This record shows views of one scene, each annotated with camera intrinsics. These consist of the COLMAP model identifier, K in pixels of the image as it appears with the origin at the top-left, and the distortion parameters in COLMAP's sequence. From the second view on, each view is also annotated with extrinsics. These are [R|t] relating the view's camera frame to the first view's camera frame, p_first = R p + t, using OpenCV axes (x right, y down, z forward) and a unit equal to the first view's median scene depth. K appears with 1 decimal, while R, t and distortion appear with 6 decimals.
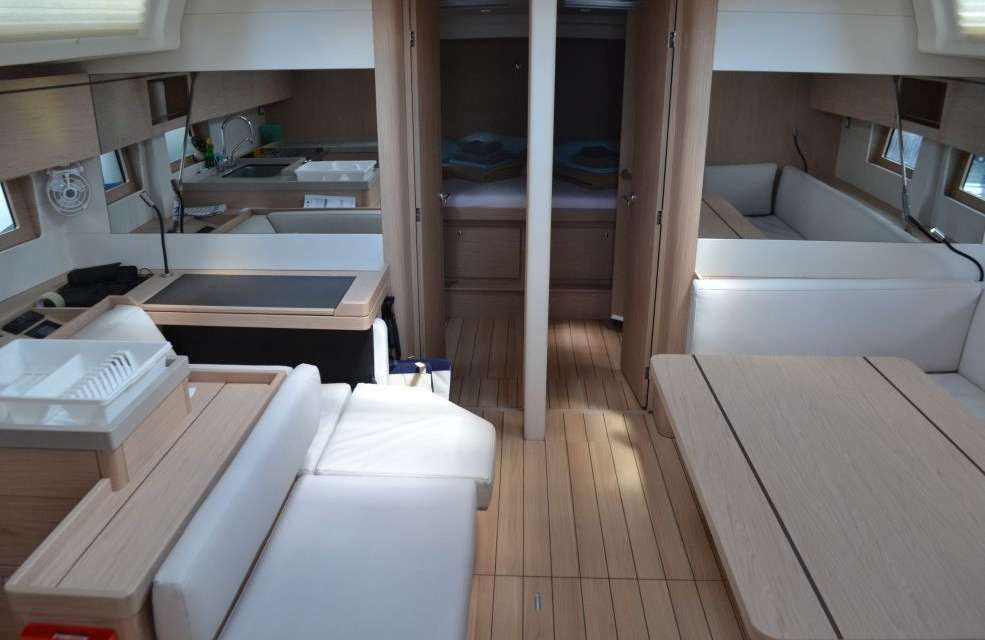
lens RADIAL K [[793.8, 0, 492.5], [0, 793.8, 320.0], [0, 0, 1]] dist [-0.078350, 0.010602]
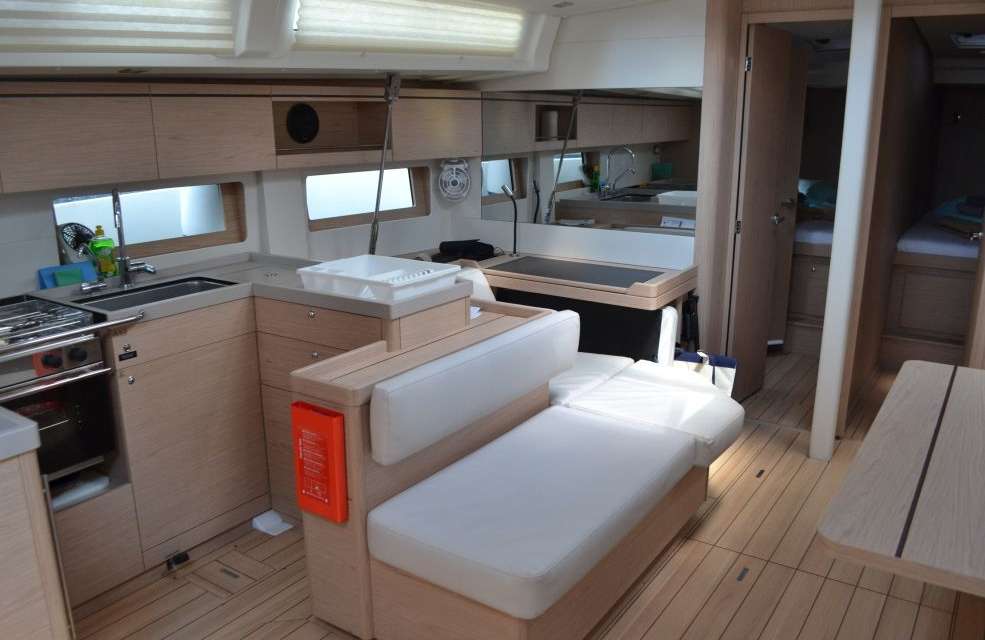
lens RADIAL K [[793.8, 0, 492.5], [0, 793.8, 320.0], [0, 0, 1]] dist [-0.078350, 0.010602]
pose [[0.852652, 0.128342, -0.506471, 0.197532], [-0.173006, 0.984029, -0.041902, 0.102388], [0.493004, 0.123350, 0.861238, -0.064446]]
